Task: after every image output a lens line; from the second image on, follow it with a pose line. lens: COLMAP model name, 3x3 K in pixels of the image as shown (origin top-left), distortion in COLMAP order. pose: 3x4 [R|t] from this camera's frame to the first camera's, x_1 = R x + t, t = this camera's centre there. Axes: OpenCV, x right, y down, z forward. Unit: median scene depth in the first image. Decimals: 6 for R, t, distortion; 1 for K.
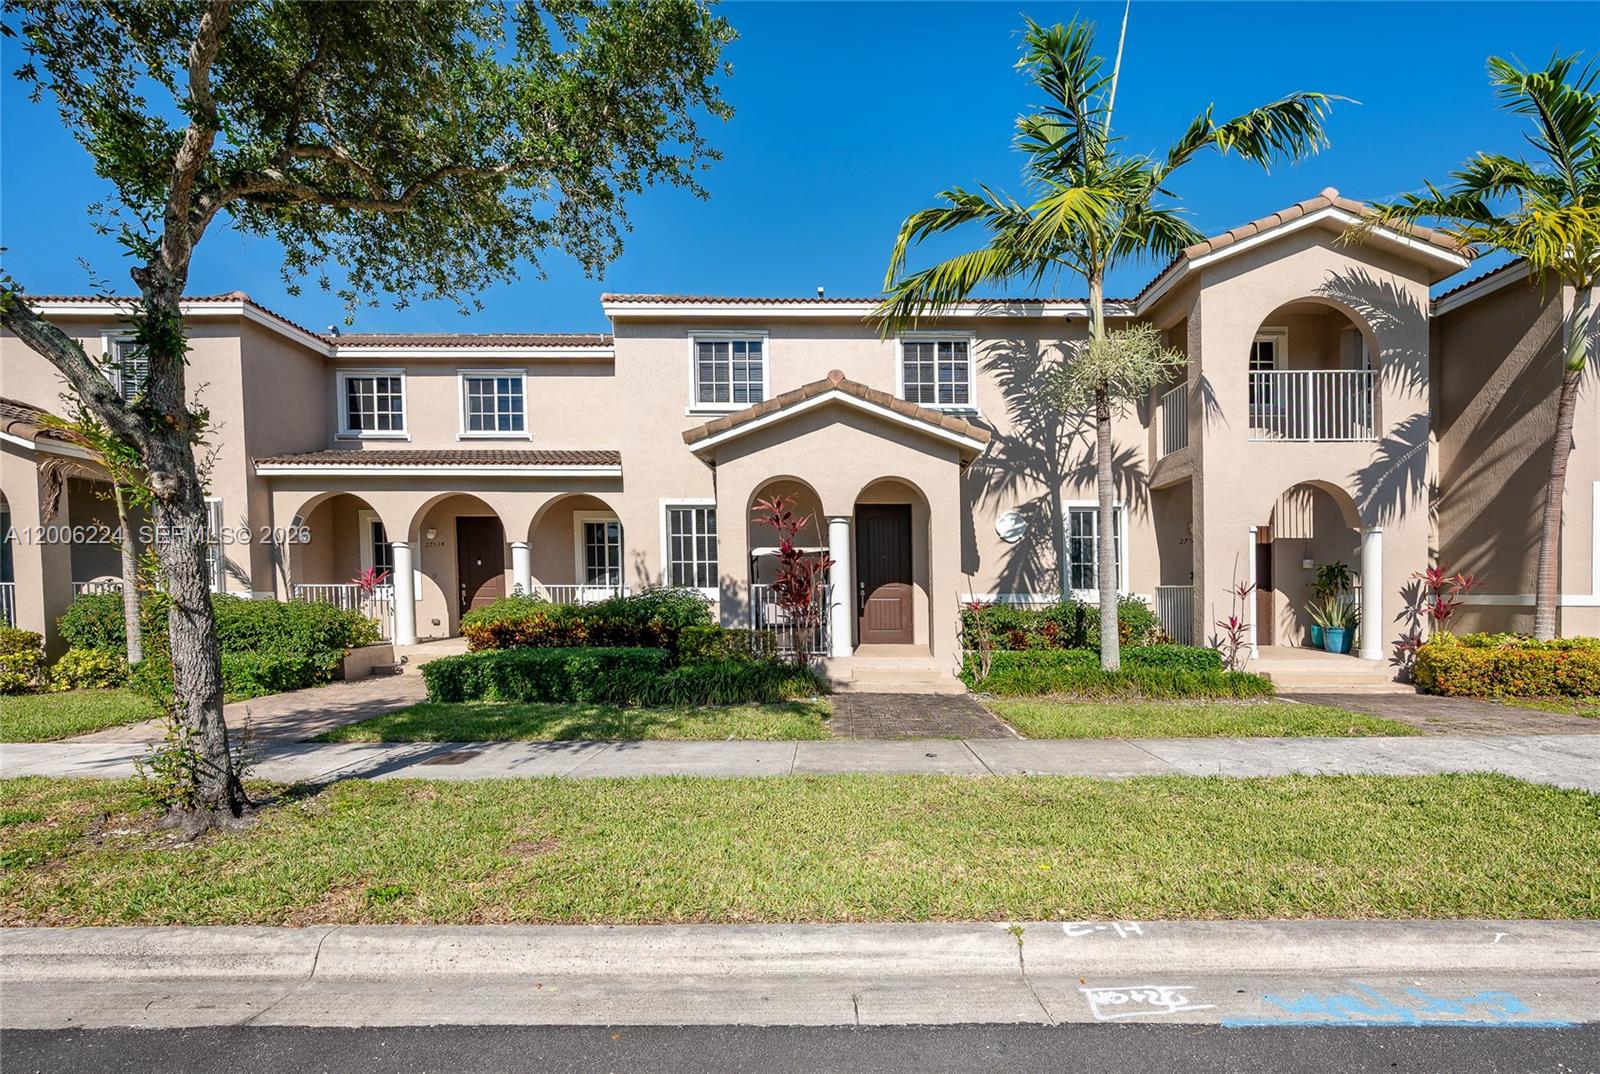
lens RADIAL K [[757.9, 0, 801.0], [0, 757.9, 556.7], [0, 0, 1]] dist [0.001560, 0.000236]
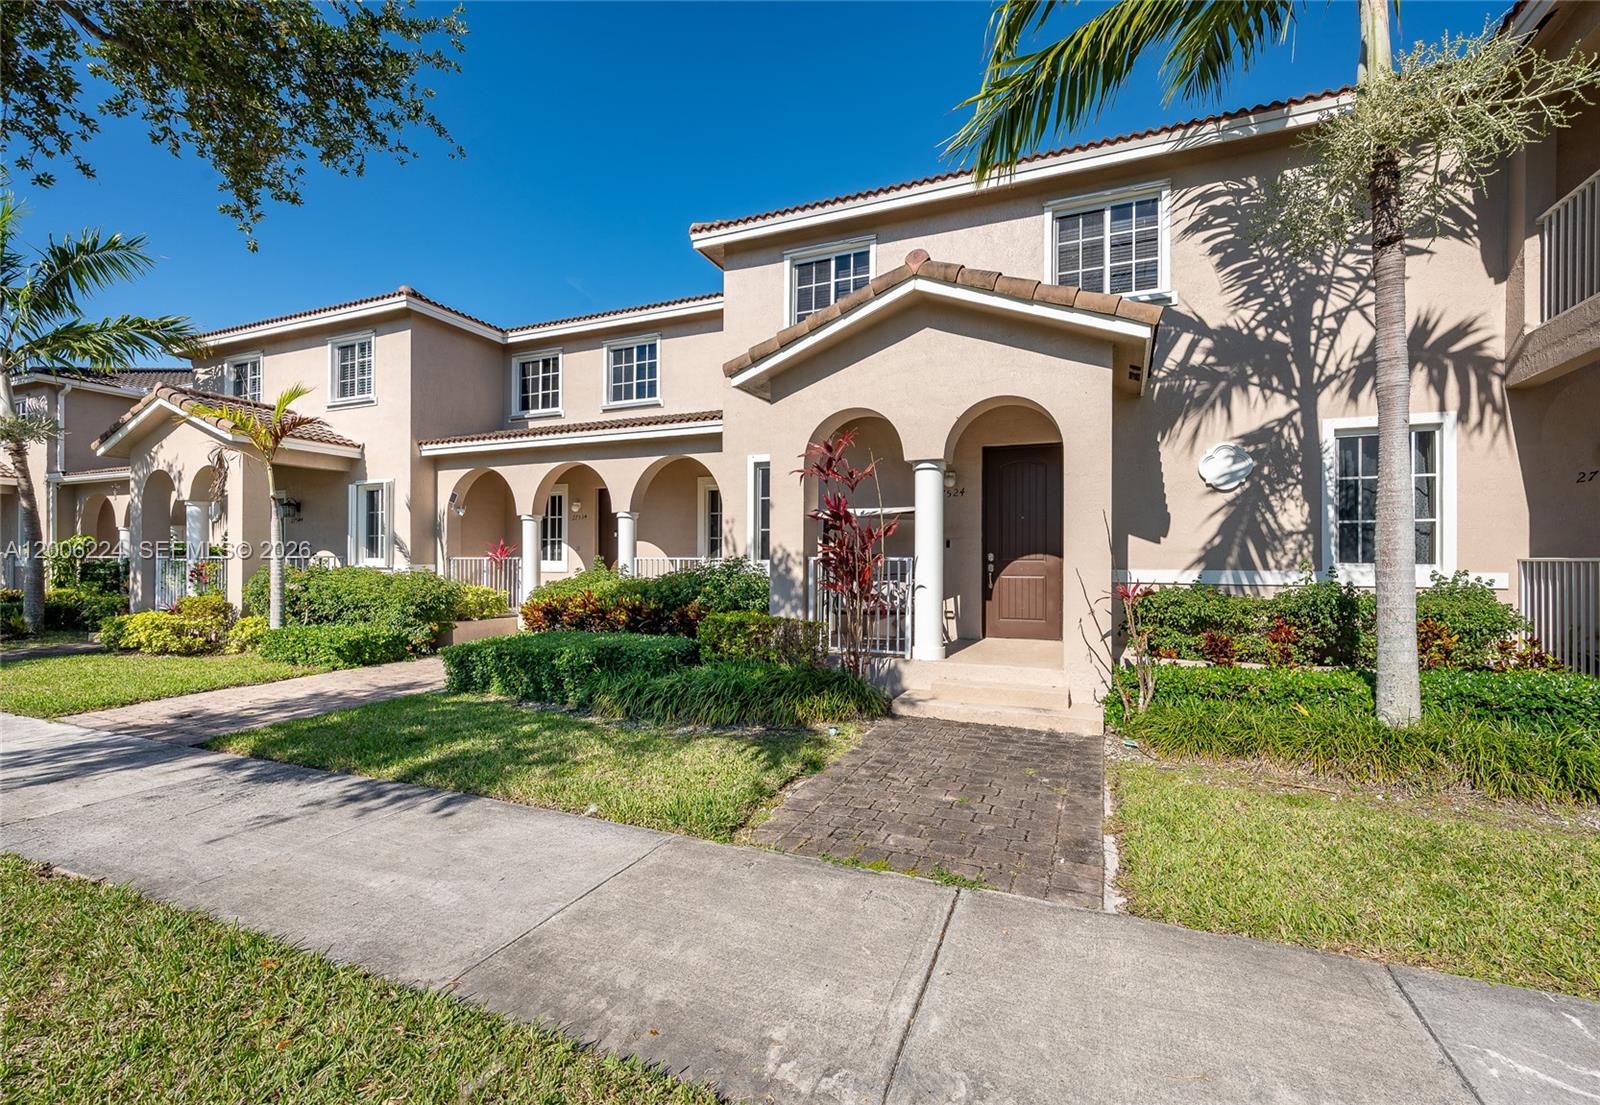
lens RADIAL K [[685.3, 0, 800.0], [0, 685.3, 552.5], [0, 0, 1]] dist [0.002259, 0.000582]
pose [[0.929963, -0.004176, -0.367628, 0.153711], [0.016627, 0.999390, 0.030707, 0.009342], [0.367276, -0.034669, 0.929466, 0.317652]]
